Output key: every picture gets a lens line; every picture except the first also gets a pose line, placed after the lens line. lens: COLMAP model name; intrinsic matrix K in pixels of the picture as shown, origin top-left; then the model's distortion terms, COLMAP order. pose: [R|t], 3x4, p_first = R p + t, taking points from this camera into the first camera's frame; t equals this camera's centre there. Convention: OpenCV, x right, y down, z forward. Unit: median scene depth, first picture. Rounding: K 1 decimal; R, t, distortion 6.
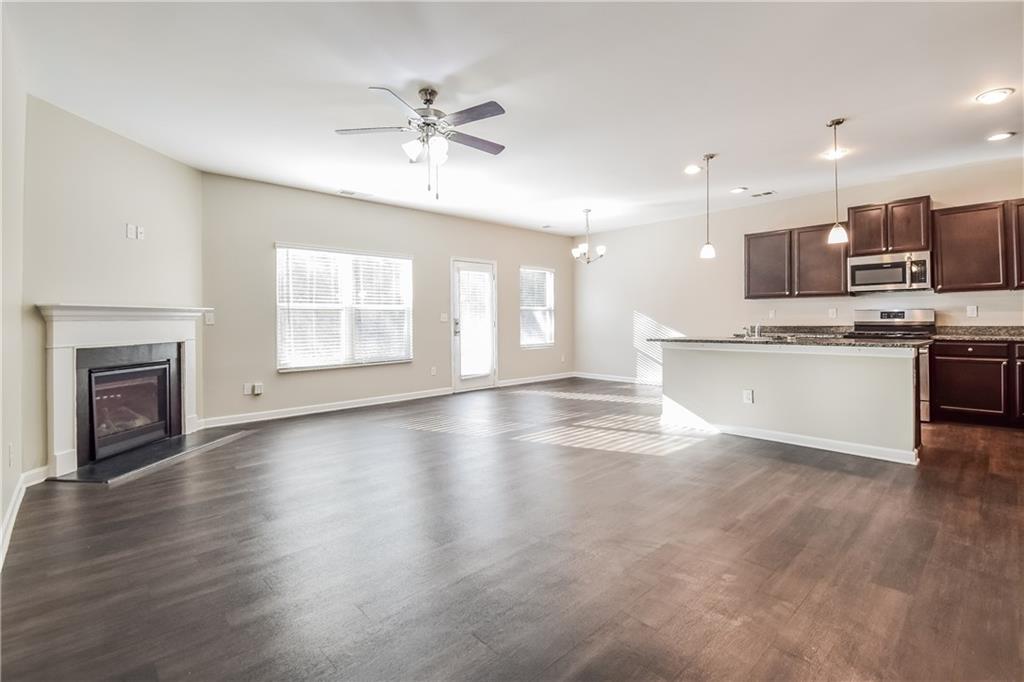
lens RADIAL K [[454.8, 0, 518.3], [0, 454.8, 326.5], [0, 0, 1]] dist [0.019930, -0.022430]
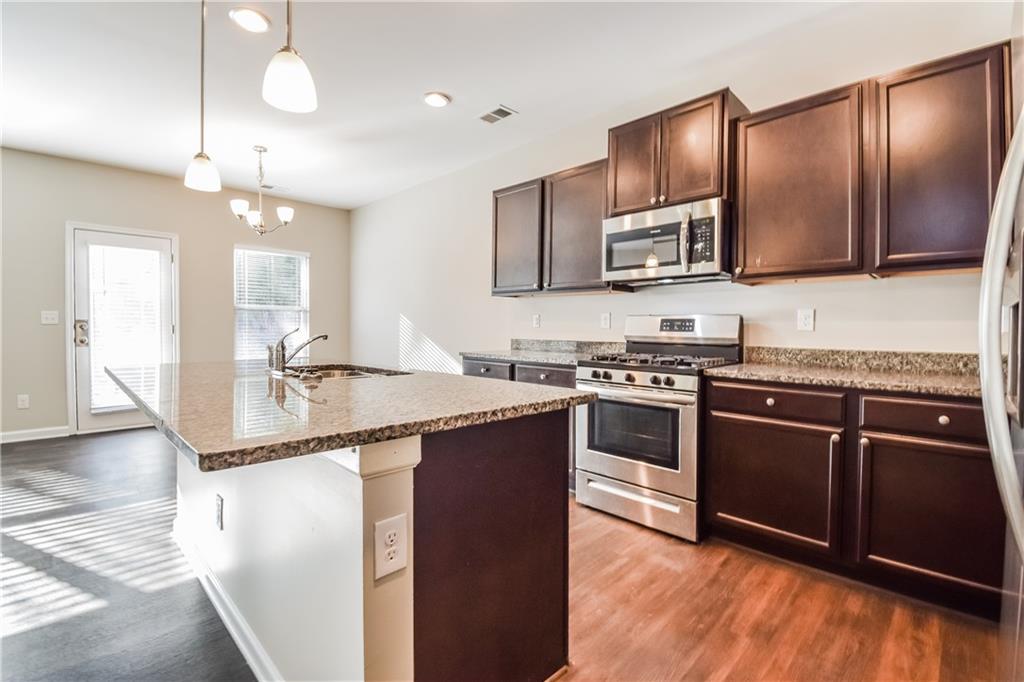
lens RADIAL K [[449.0, 0, 512.0], [0, 449.0, 341.0], [0, 0, 1]] dist [0.018499, -0.021436]
pose [[0.999549, 0.016367, 0.025160, 0.638464], [-0.016882, 0.999650, 0.020373, -0.014120], [-0.024818, -0.020789, 0.999476, 0.485732]]
